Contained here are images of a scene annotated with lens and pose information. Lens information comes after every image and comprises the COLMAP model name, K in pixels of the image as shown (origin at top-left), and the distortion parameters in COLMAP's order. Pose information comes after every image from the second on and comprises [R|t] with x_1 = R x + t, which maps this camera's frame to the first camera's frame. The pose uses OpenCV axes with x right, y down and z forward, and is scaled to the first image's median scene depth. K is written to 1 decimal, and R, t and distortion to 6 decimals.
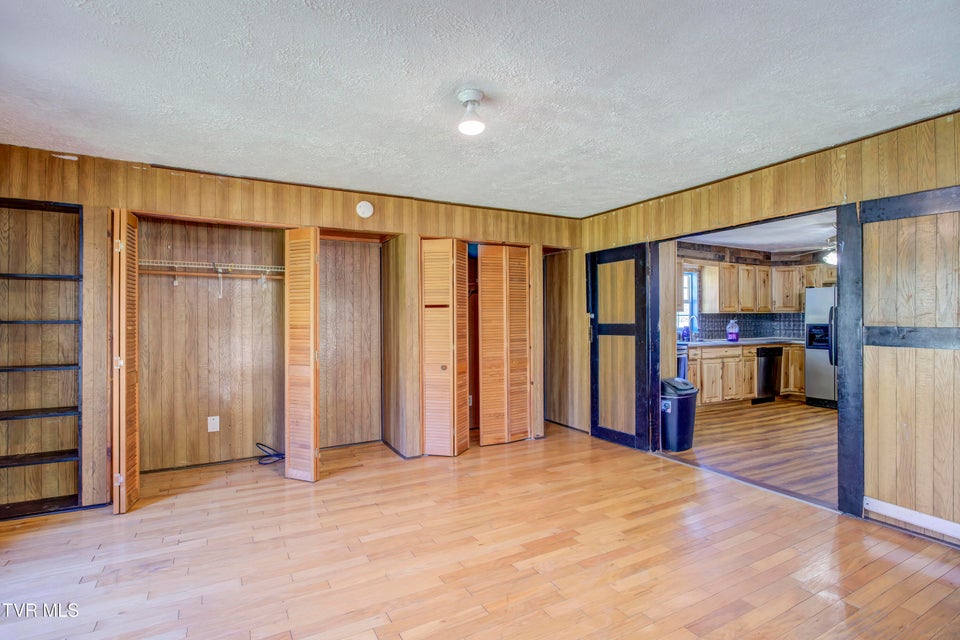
lens RADIAL K [[466.7, 0, 481.3], [0, 466.7, 319.2], [0, 0, 1]] dist [-0.003779, 0.000138]
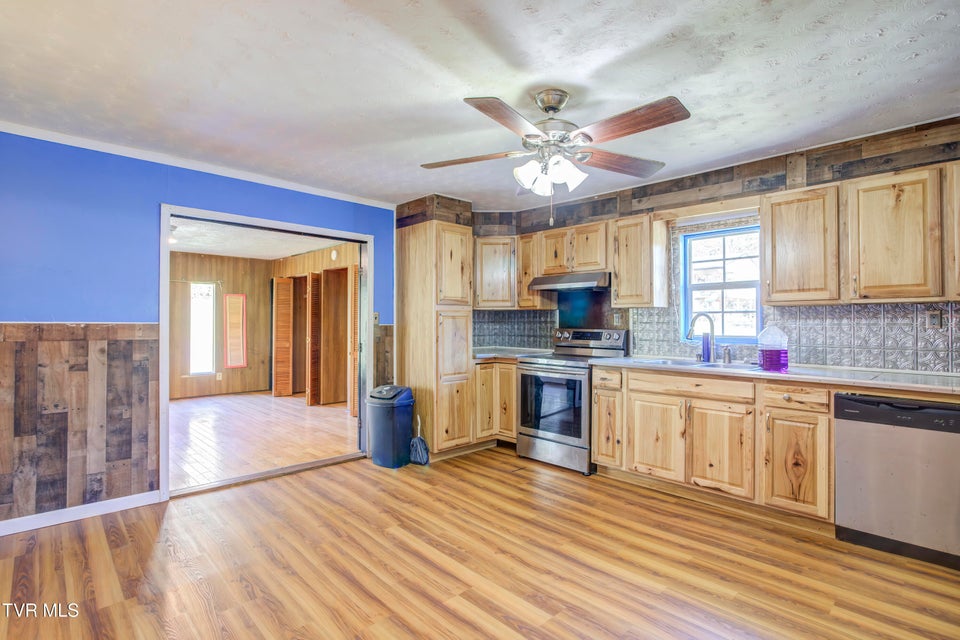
lens RADIAL K [[464.9, 0, 477.7], [0, 464.9, 318.9], [0, 0, 1]] dist [-0.006677, 0.000063]
pose [[0.270933, -0.008189, -0.962563, 0.950551], [-0.002998, 0.999952, -0.009351, 0.005384], [0.962594, 0.005420, 0.270895, 0.661562]]
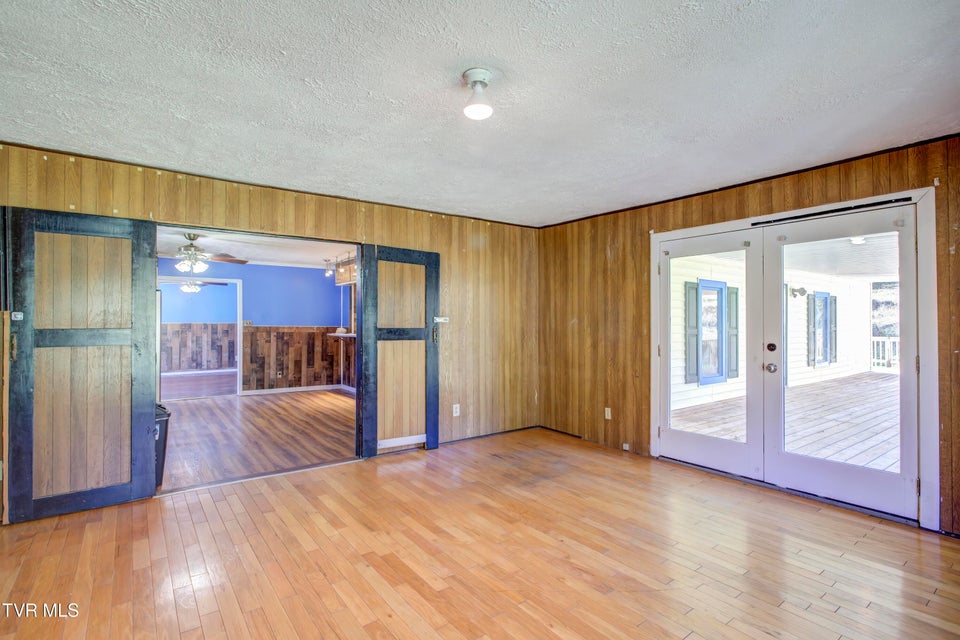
lens RADIAL K [[464.9, 0, 477.7], [0, 464.9, 318.9], [0, 0, 1]] dist [-0.006677, 0.000063]
pose [[-0.132307, 0.010715, 0.991151, -0.317428], [-0.004043, 0.999927, -0.011349, 0.000813], [-0.991201, -0.005509, -0.132254, 0.389660]]
